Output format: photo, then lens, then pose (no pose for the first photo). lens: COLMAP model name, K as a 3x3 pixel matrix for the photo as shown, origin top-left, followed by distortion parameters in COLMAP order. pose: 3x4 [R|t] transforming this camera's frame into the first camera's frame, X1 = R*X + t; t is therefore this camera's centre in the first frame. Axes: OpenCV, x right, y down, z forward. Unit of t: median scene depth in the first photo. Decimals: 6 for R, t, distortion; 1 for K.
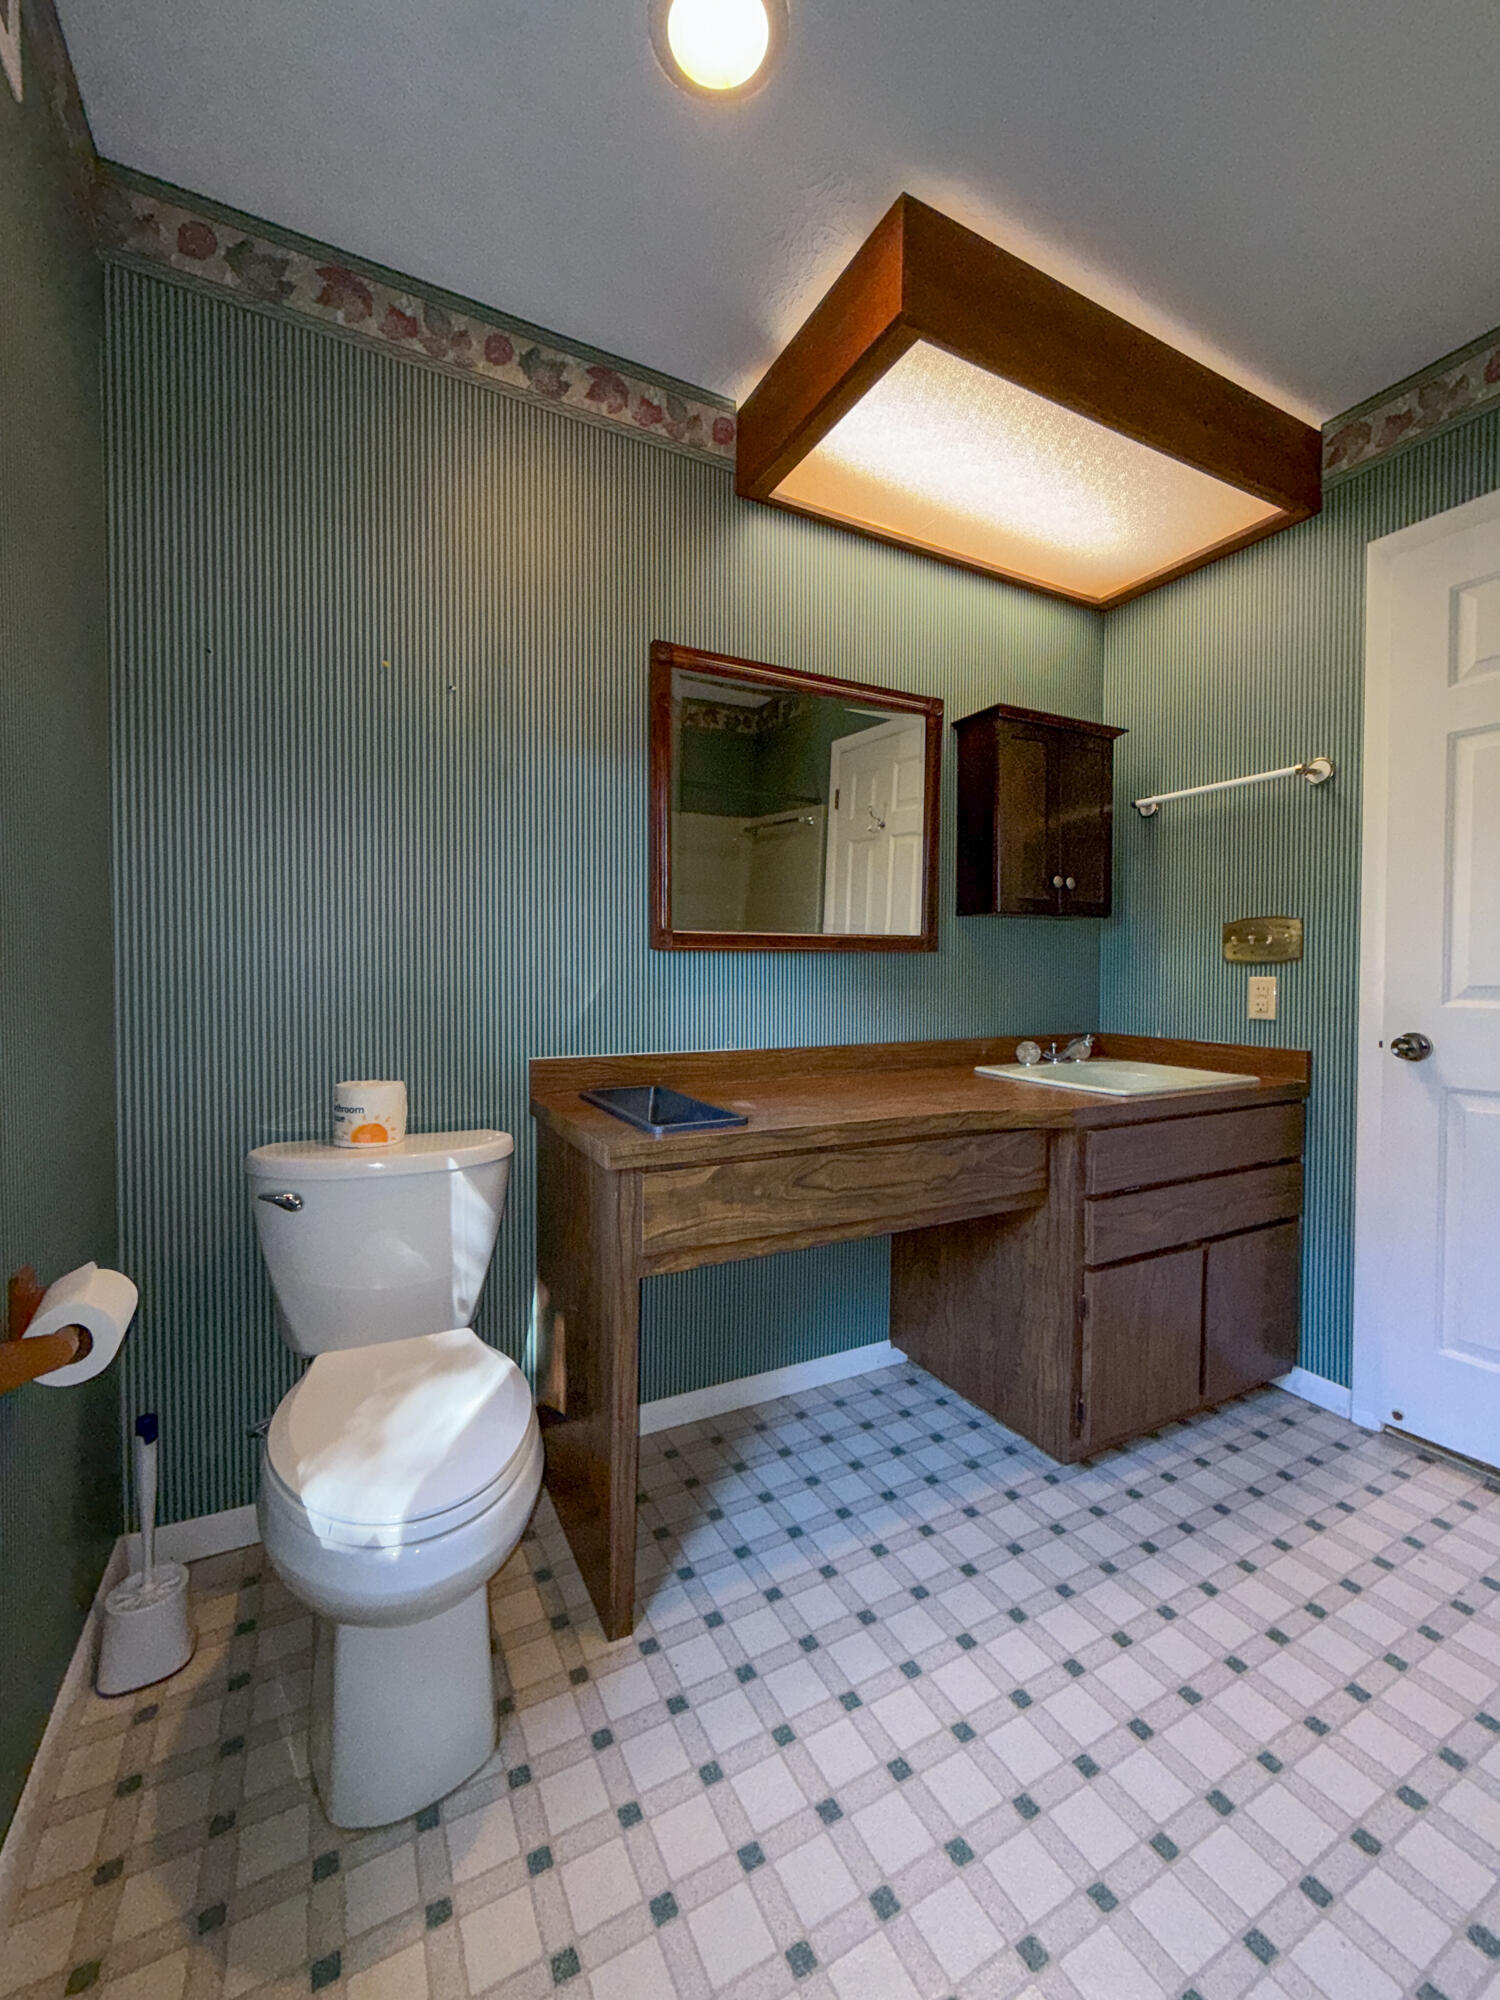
lens RADIAL K [[803.3, 0, 748.3], [0, 803.3, 993.3], [0, 0, 1]] dist [-0.001303, -0.000096]
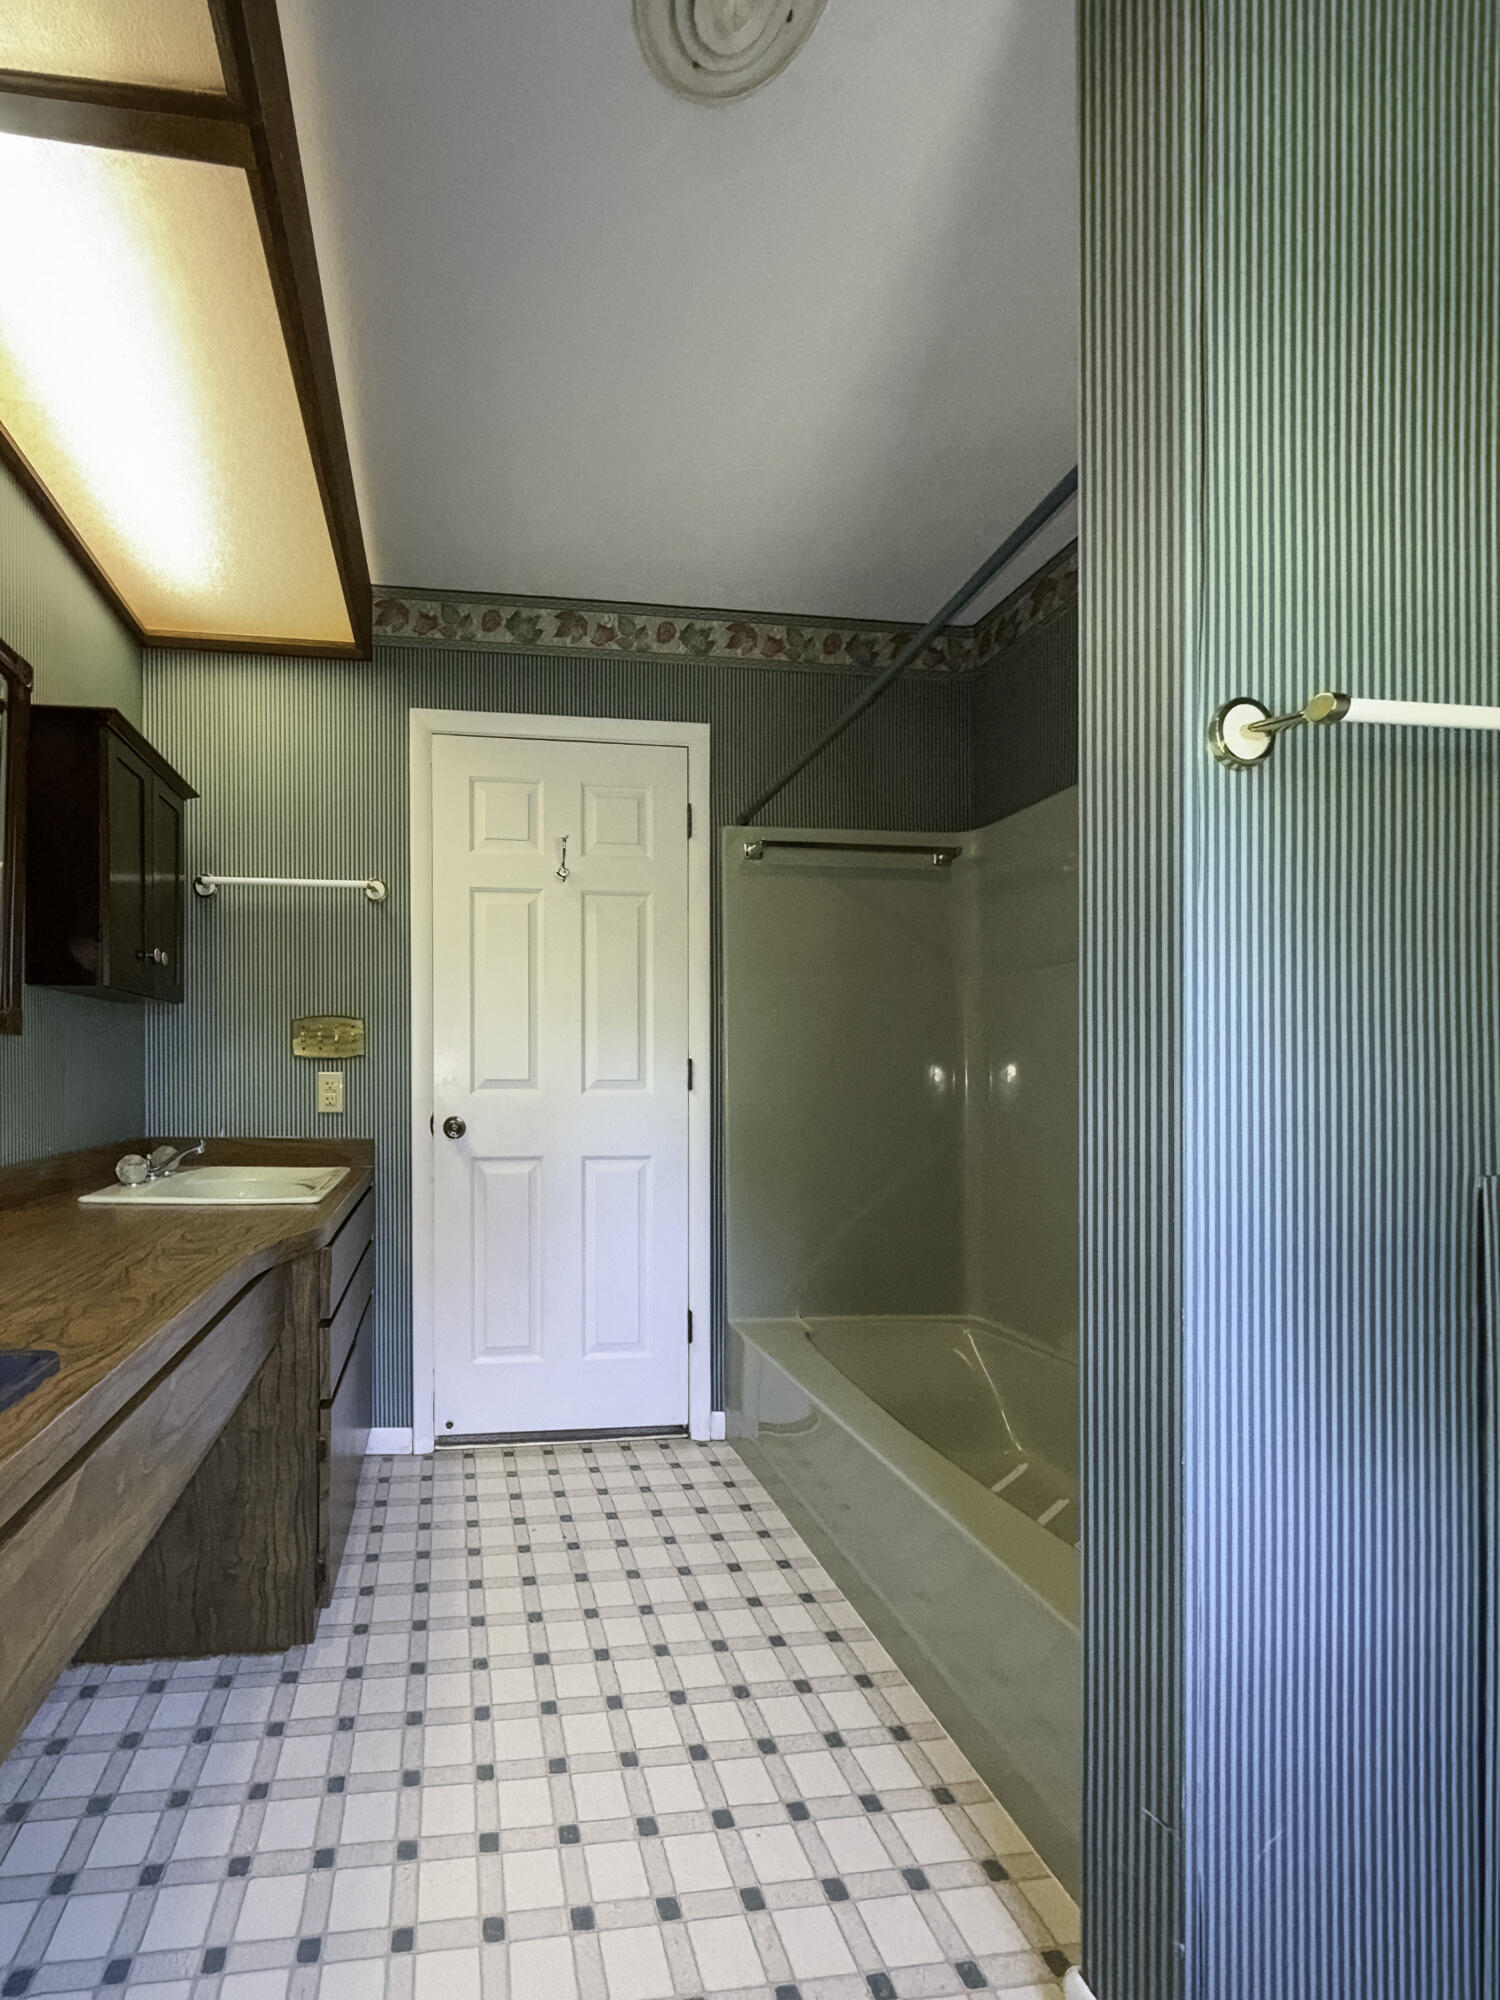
lens RADIAL K [[801.0, 0, 555.5], [0, 801.0, 1072.0], [0, 0, 1]] dist [0.001807, -0.000443]
pose [[0.368467, -0.000466, 0.929641, -0.259900], [0.018669, 0.999802, -0.006898, -0.009023], [-0.929453, 0.019897, 0.368403, 0.380059]]
